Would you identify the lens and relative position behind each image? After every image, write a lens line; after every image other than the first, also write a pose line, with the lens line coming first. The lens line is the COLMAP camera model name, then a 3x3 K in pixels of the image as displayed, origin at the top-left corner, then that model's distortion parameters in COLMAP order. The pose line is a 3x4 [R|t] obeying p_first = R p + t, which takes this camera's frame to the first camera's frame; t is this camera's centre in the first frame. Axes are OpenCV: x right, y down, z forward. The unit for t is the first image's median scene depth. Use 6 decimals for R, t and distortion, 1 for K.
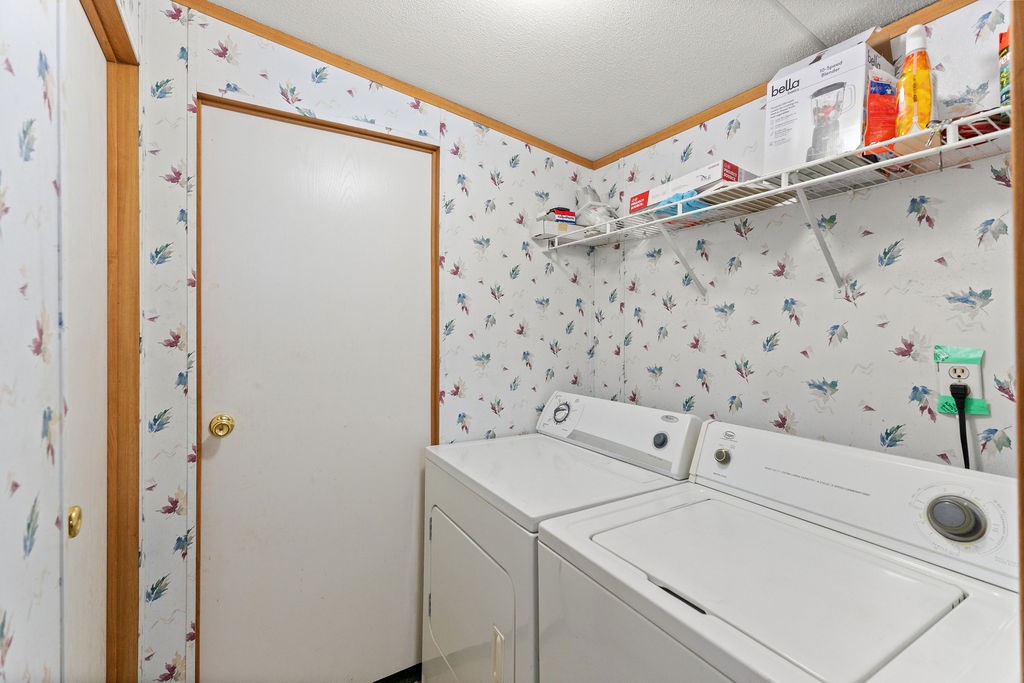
lens RADIAL K [[444.1, 0, 509.5], [0, 444.1, 316.2], [0, 0, 1]] dist [0.003164, 0.000395]
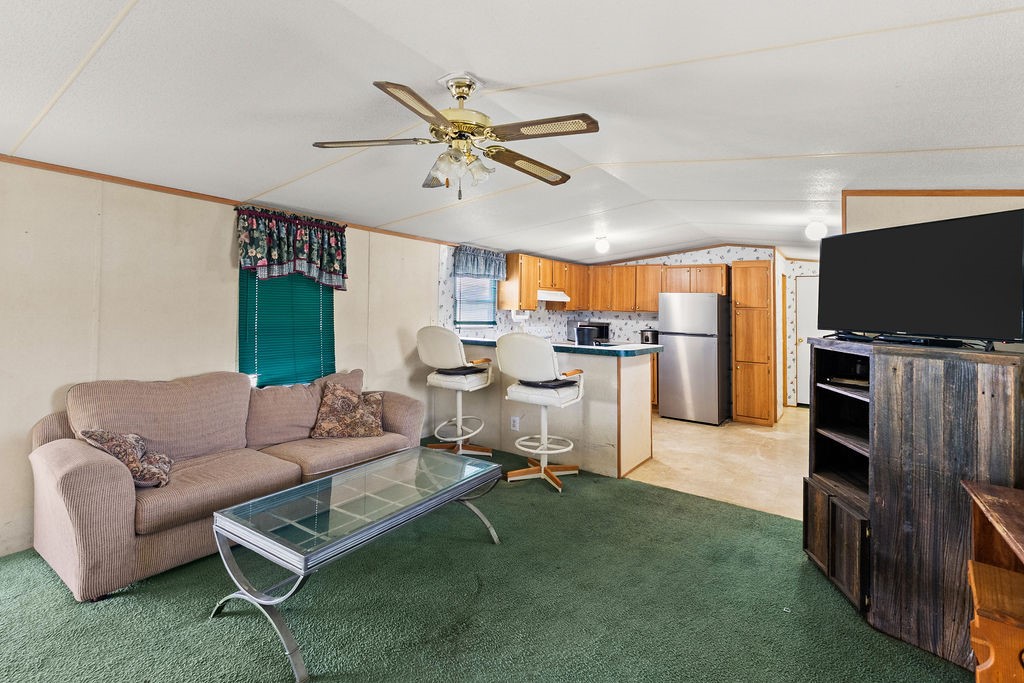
lens RADIAL K [[475.0, 0, 517.6], [0, 475.0, 280.5], [0, 0, 1]] dist [-0.000358, 0.000347]
pose [[0.408150, -0.037365, -0.912150, 3.102090], [-0.021242, 0.998503, -0.050407, -0.090474], [0.912668, 0.039949, 0.406746, -4.318965]]
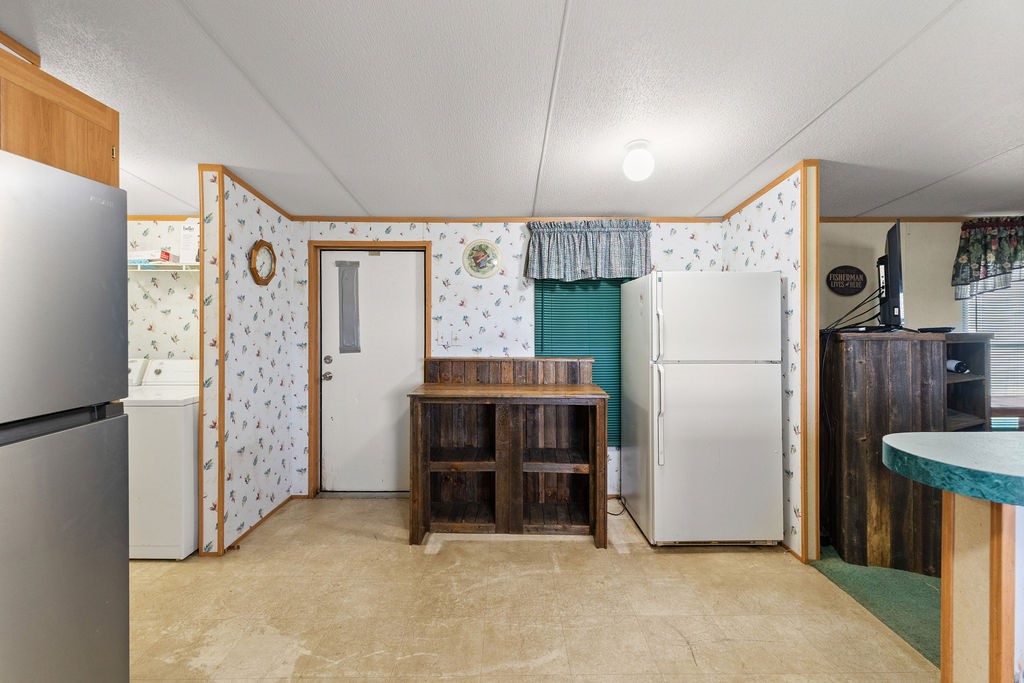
lens RADIAL K [[444.1, 0, 509.5], [0, 444.1, 316.2], [0, 0, 1]] dist [0.003164, 0.000395]
pose [[0.524261, 0.011278, 0.851483, -0.566557], [-0.013934, 0.999892, -0.004664, -0.008702], [-0.851444, -0.009419, 0.524361, -1.833268]]
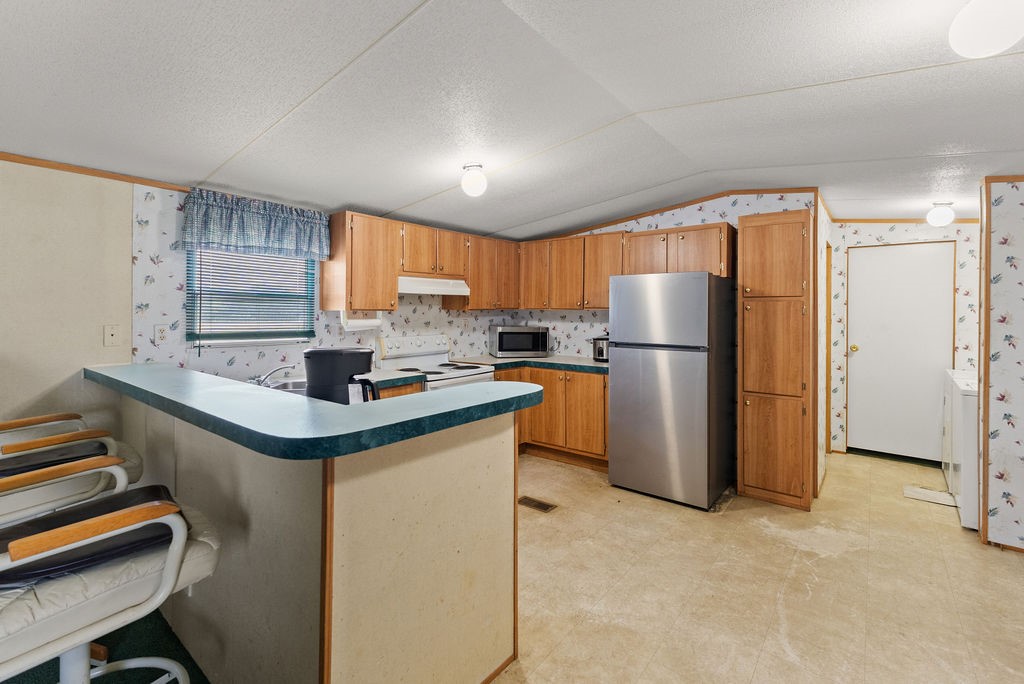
lens RADIAL K [[450.4, 0, 514.4], [0, 450.4, 312.3], [0, 0, 1]] dist [0.001922, 0.000241]
pose [[0.341871, 0.011070, -0.939682, 1.627453], [0.001750, 0.999921, 0.012416, -0.058451], [0.939745, -0.005889, 0.341825, -2.506312]]
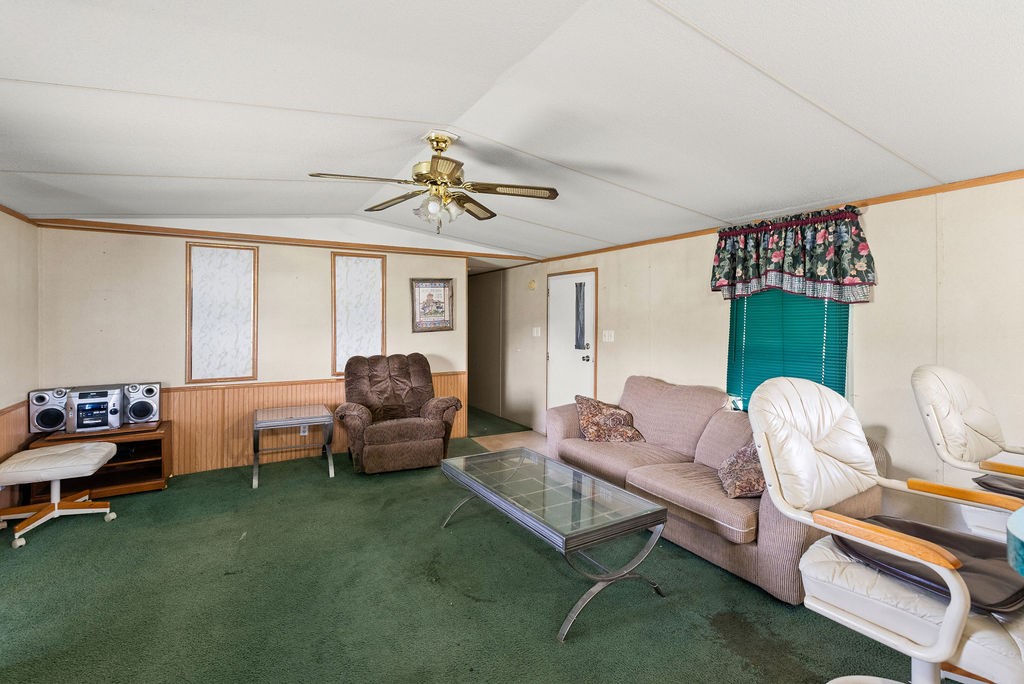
lens RADIAL K [[467.6, 0, 507.9], [0, 467.6, 324.3], [0, 0, 1]] dist [0.002379, 0.000760]
pose [[-0.999369, 0.000143, 0.035521, 1.318534], [0.000078, 0.999998, -0.001816, -0.063198], [-0.035522, -0.001812, -0.999367, -2.067172]]
